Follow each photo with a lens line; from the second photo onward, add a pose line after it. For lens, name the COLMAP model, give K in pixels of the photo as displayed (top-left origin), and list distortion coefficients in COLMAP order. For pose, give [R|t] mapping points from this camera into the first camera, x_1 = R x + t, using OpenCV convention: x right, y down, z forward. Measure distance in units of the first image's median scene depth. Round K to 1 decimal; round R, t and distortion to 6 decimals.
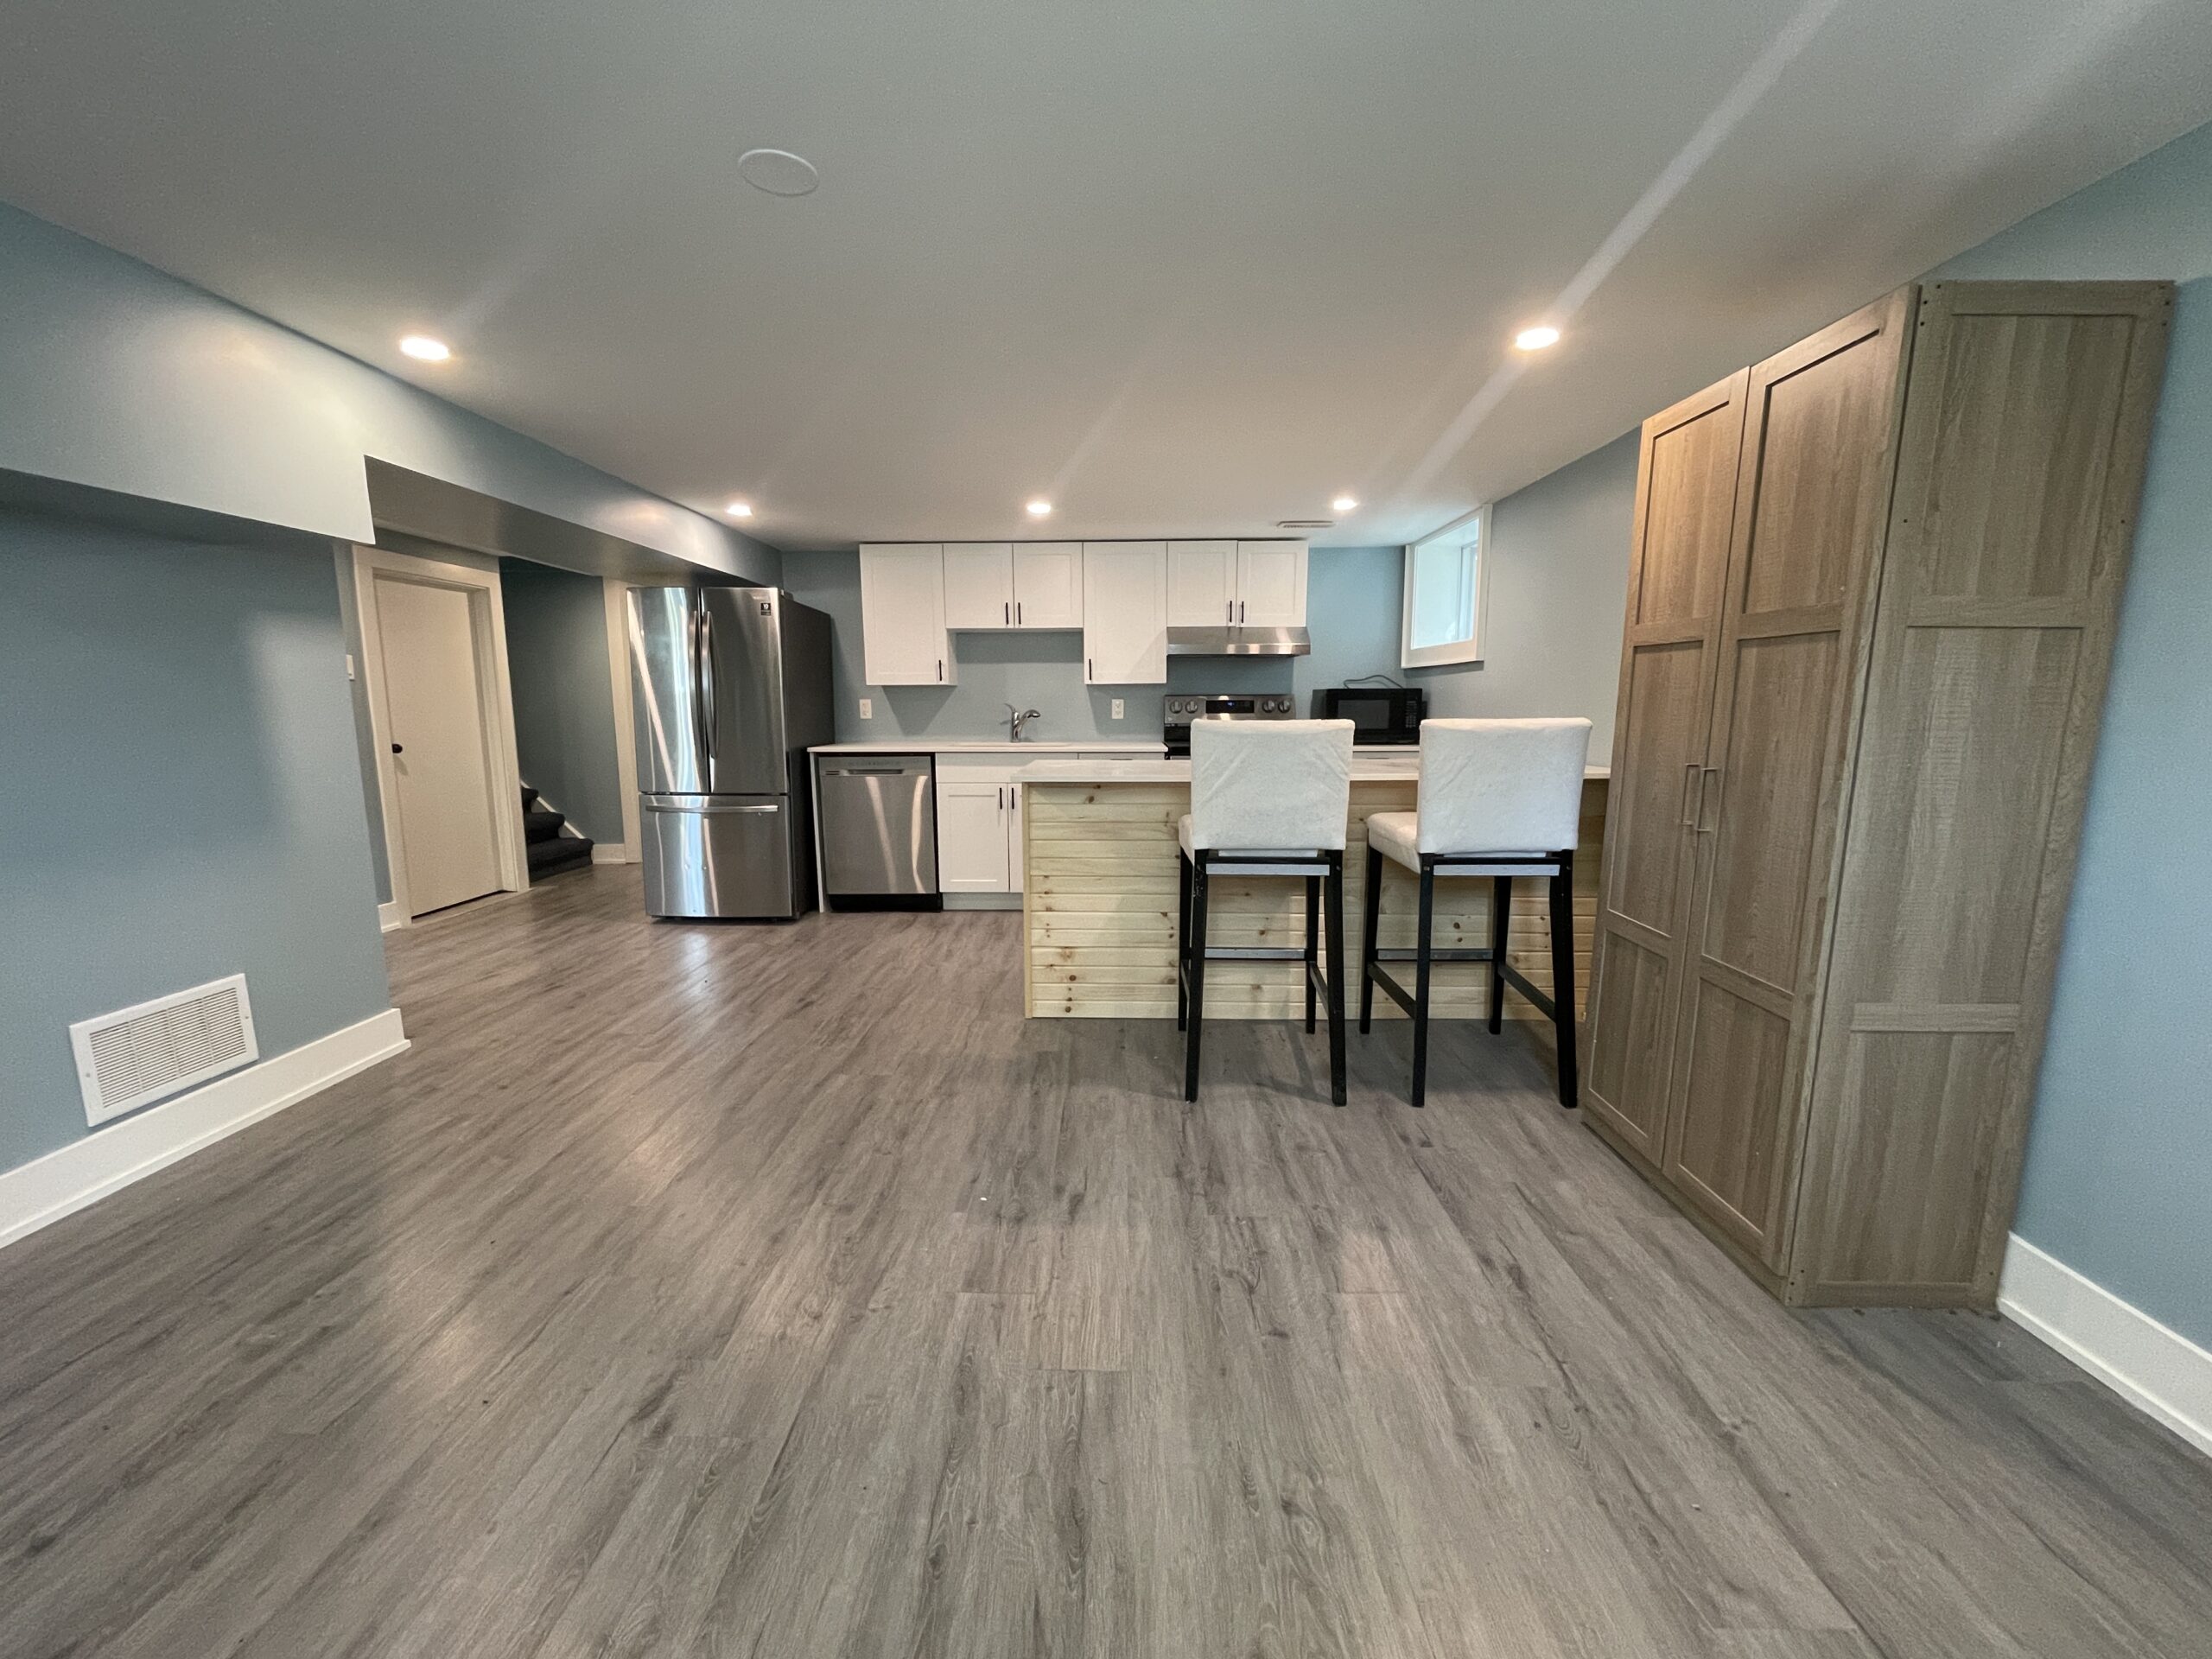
lens RADIAL K [[904.0, 0, 1096.1], [0, 904.0, 839.3], [0, 0, 1]] dist [0.004257, -0.002562]
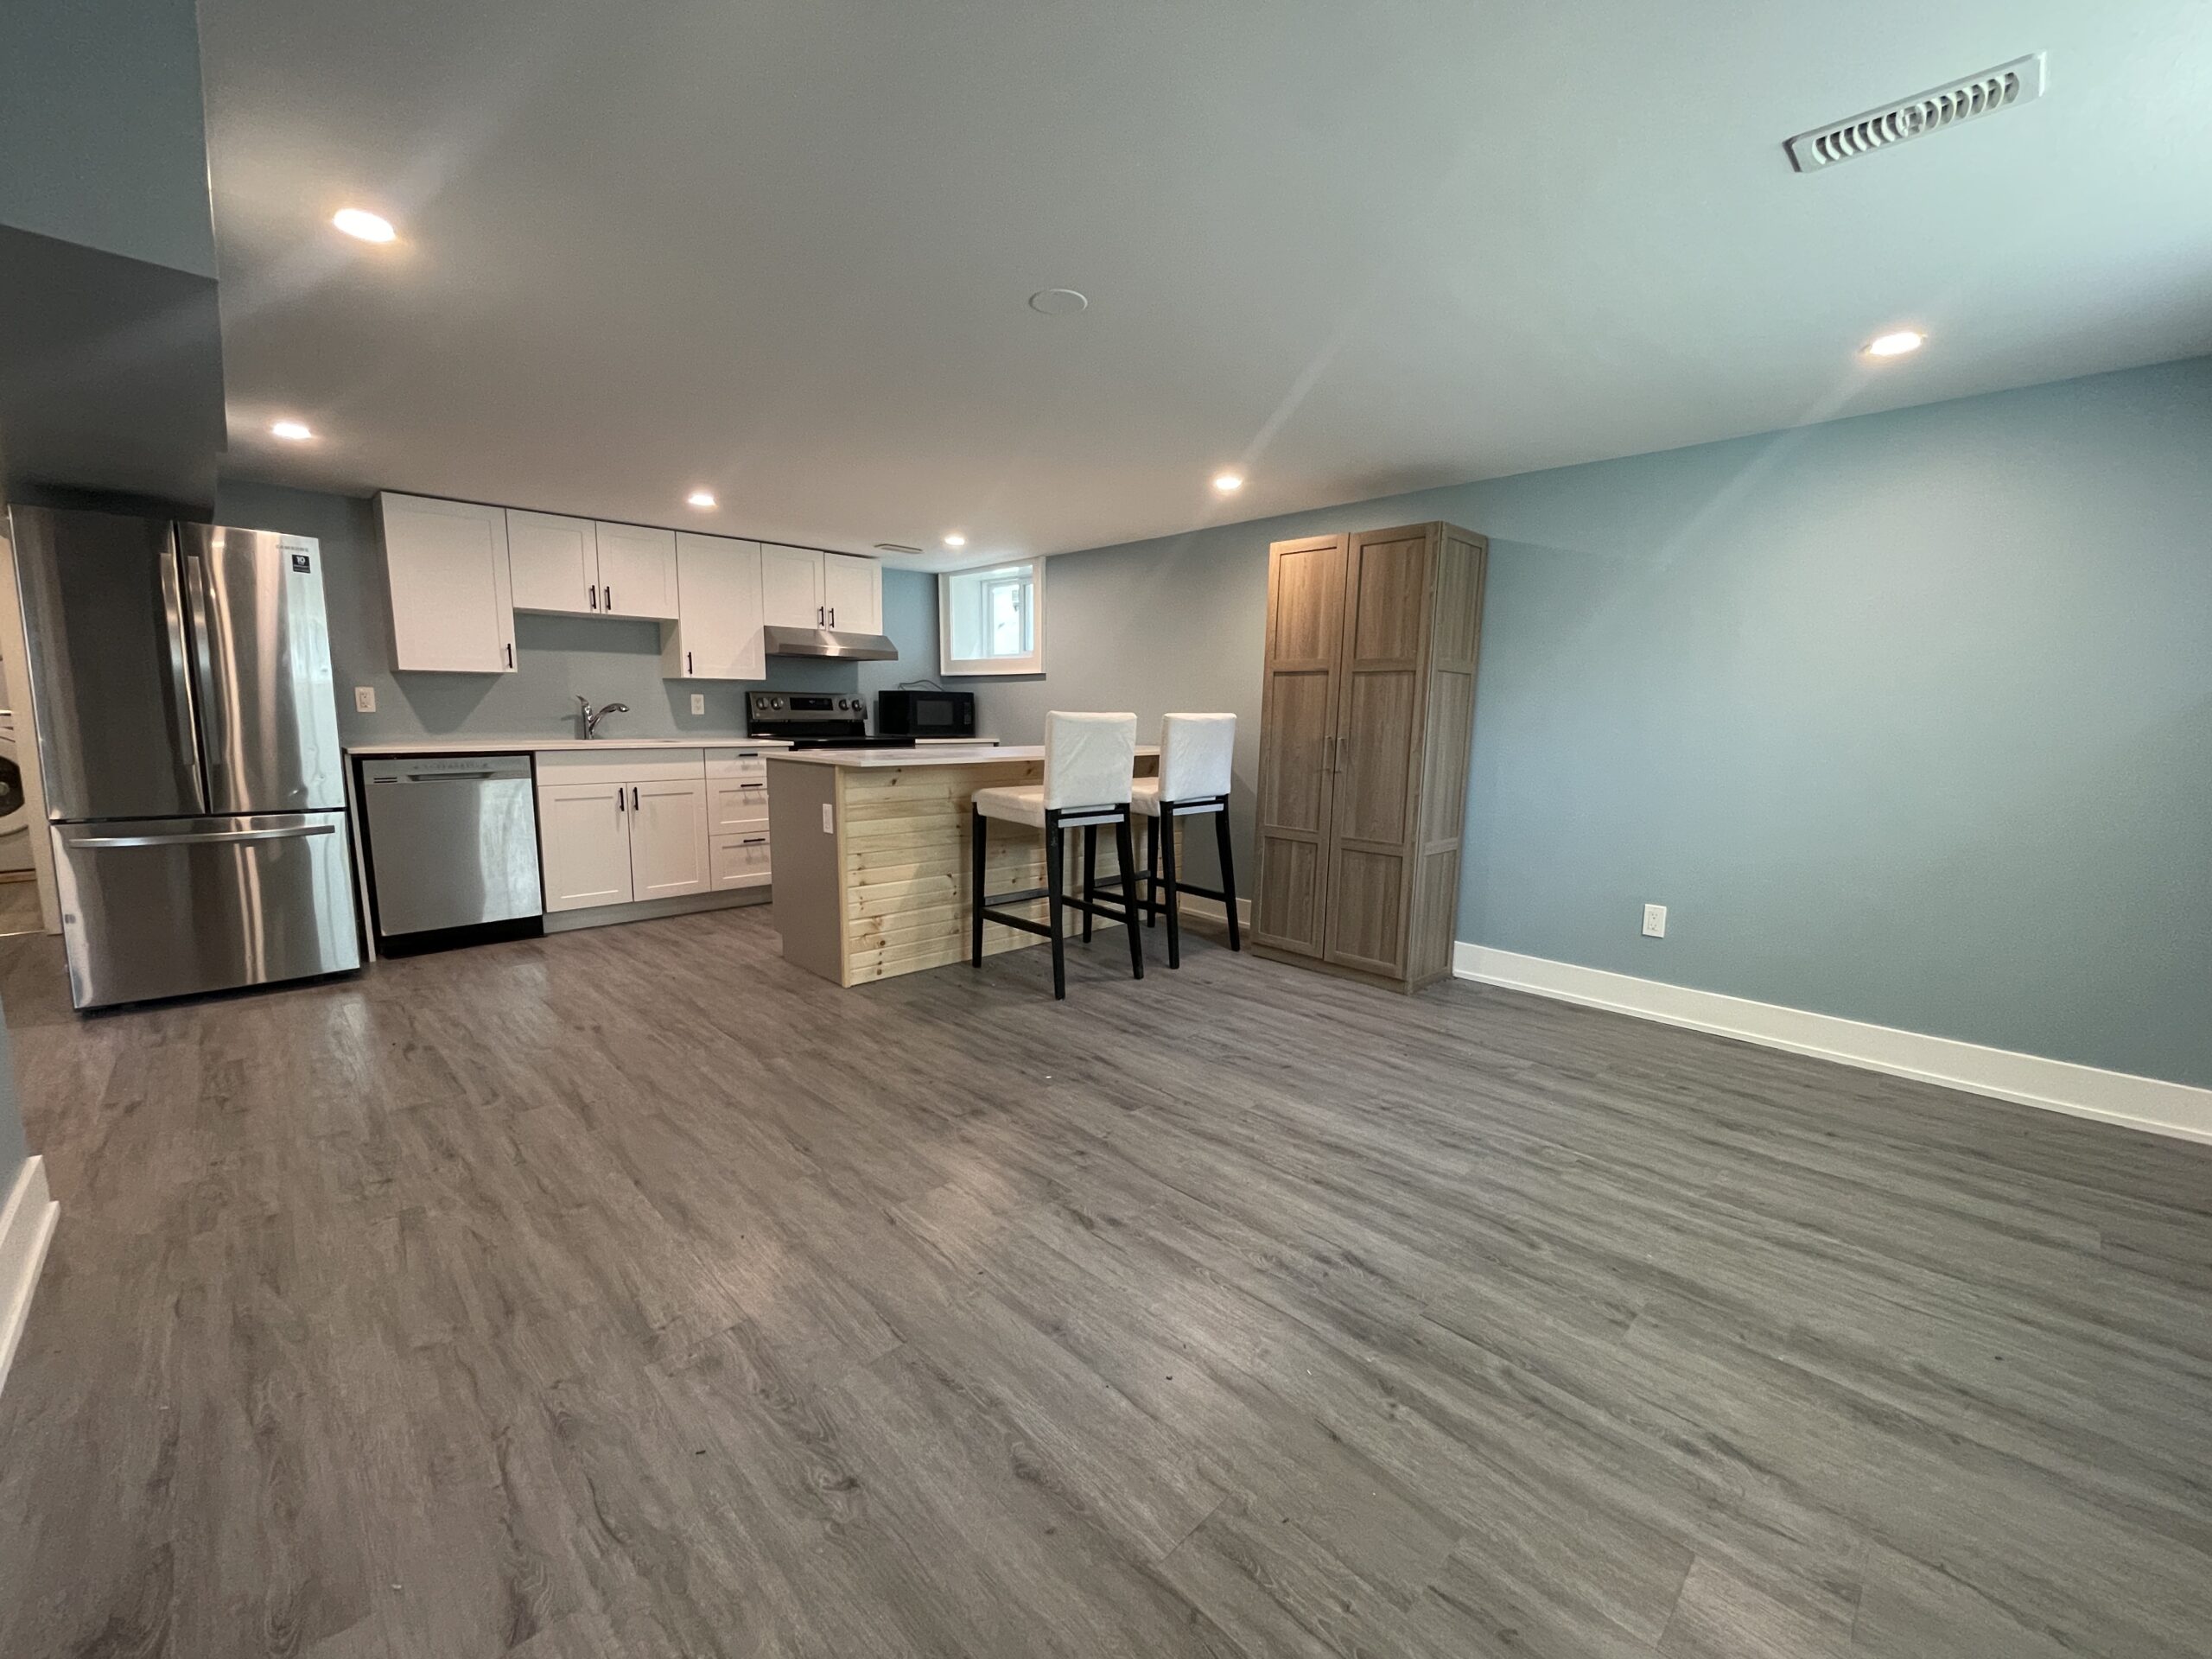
lens RADIAL K [[904.0, 0, 1104.0], [0, 904.0, 835.0], [0, 0, 1]] dist [0.004257, -0.002562]
pose [[0.699439, -0.087587, 0.709305, -0.725388], [0.093203, 0.995165, 0.030979, 0.013512], [-0.708589, 0.044442, 0.704220, 0.010377]]
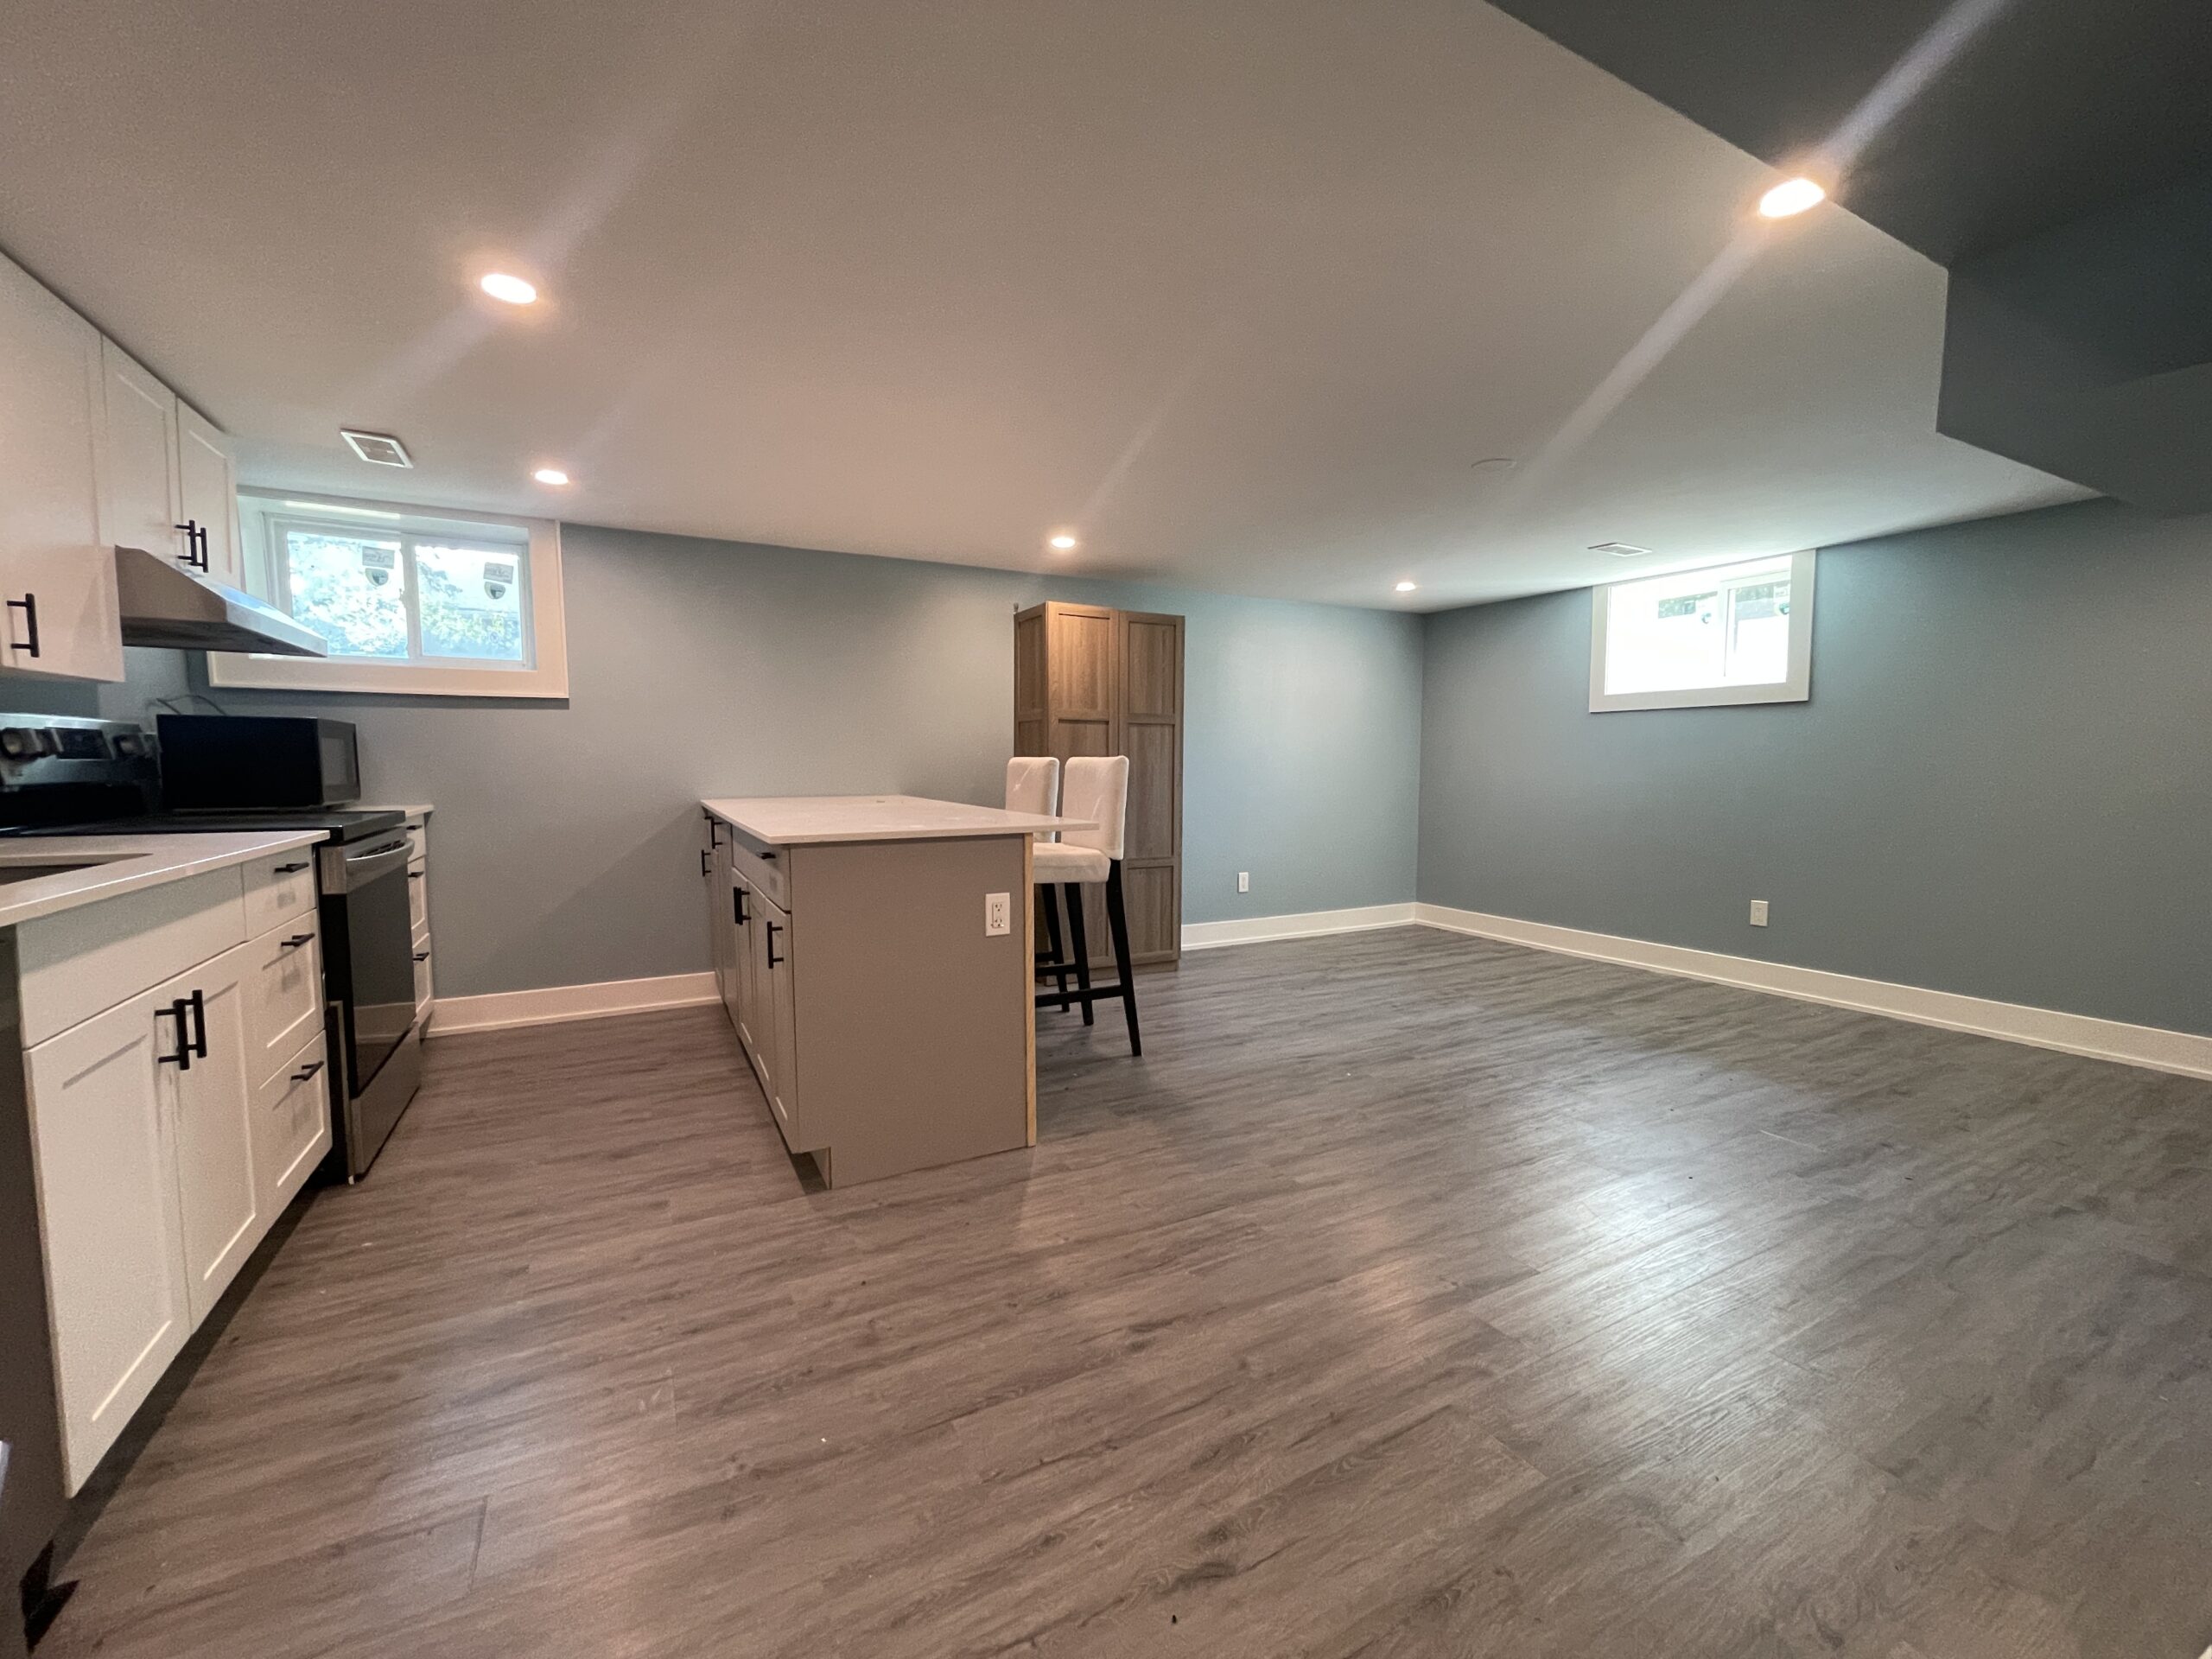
lens RADIAL K [[904.0, 0, 1101.5], [0, 904.0, 822.8], [0, 0, 1]] dist [0.004257, -0.002562]
pose [[-0.498707, -0.058551, 0.864791, -0.894139], [0.127814, 0.981841, 0.140184, -0.203078], [-0.857295, 0.180443, -0.482167, 1.504476]]
